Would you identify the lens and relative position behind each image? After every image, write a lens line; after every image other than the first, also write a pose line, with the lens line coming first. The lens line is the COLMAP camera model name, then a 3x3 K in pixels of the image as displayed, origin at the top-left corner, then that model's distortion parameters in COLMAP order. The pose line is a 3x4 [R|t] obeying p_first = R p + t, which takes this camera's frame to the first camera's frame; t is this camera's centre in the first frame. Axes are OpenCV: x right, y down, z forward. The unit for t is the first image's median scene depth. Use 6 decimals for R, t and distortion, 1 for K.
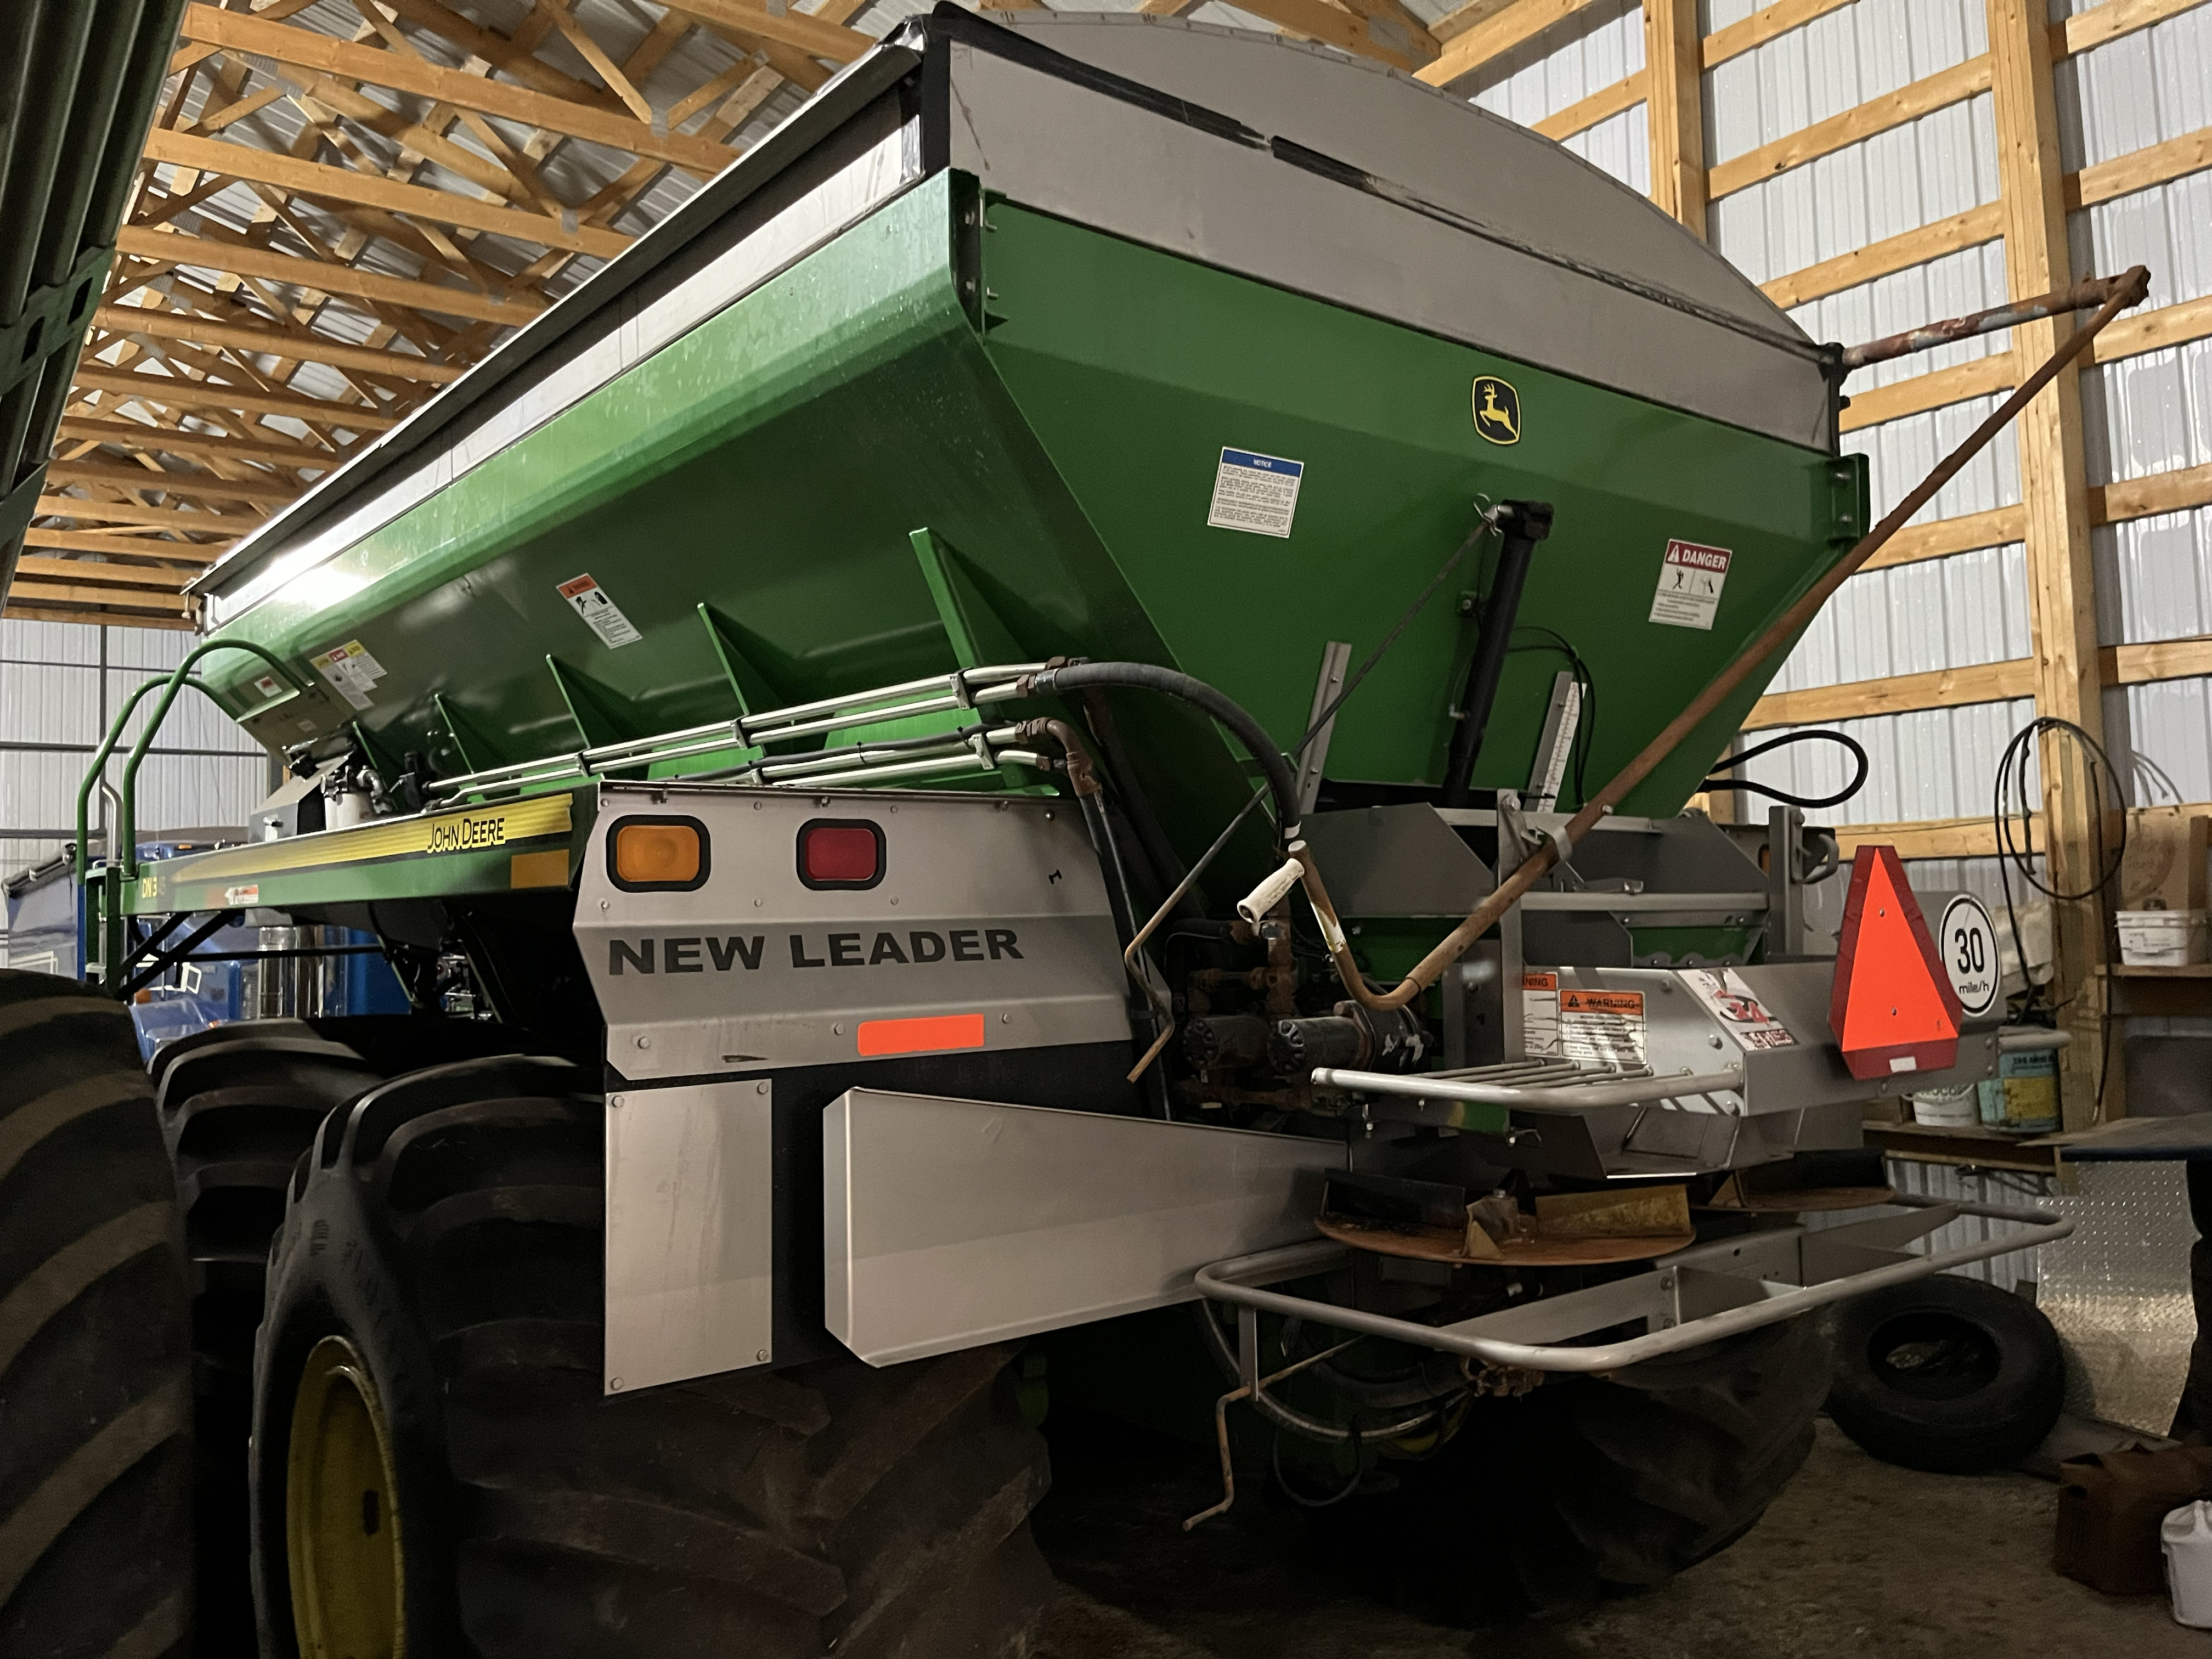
lens RADIAL K [[1708.8, 0, 1118.8], [0, 1708.8, 816.8], [0, 0, 1]] dist [0.067287, -0.084174]
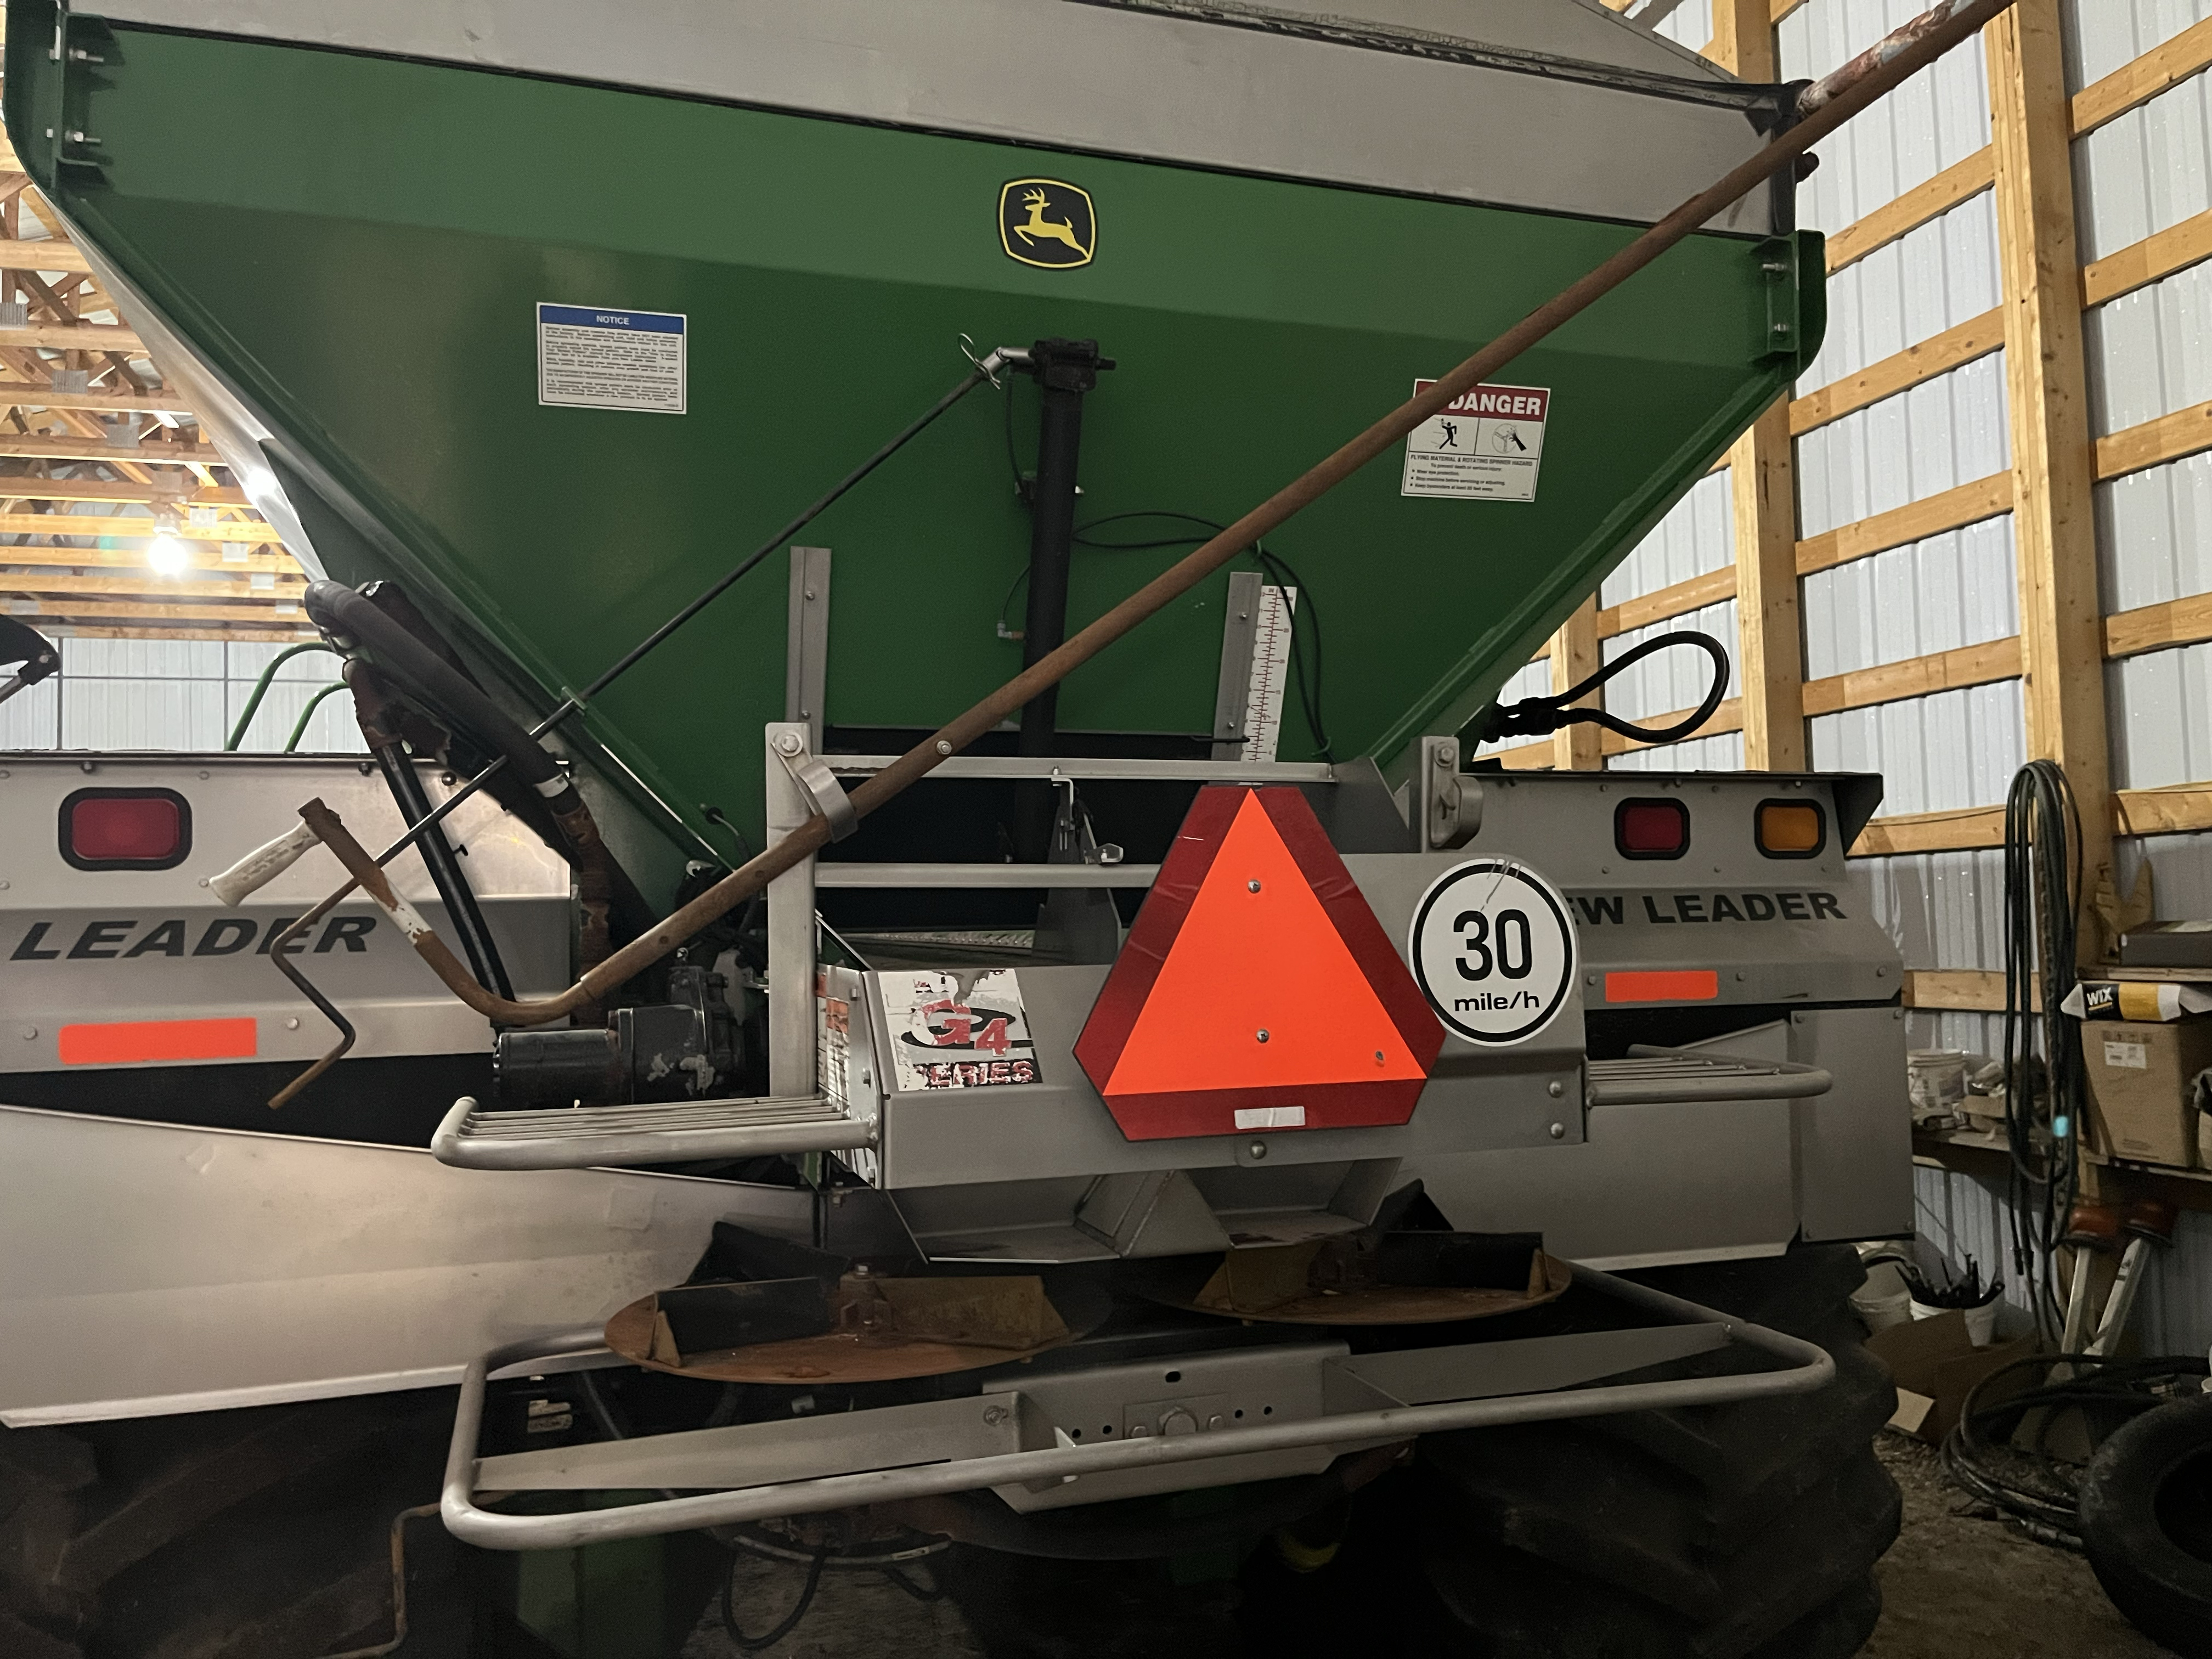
lens RADIAL K [[1708.8, 0, 1083.0], [0, 1708.8, 836.6], [0, 0, 1]] dist [0.067287, -0.084174]
pose [[0.937162, -0.011643, -0.348701, 0.494924], [0.021794, 0.999445, 0.025205, 0.012699], [0.348214, -0.031220, 0.936895, 0.293842]]
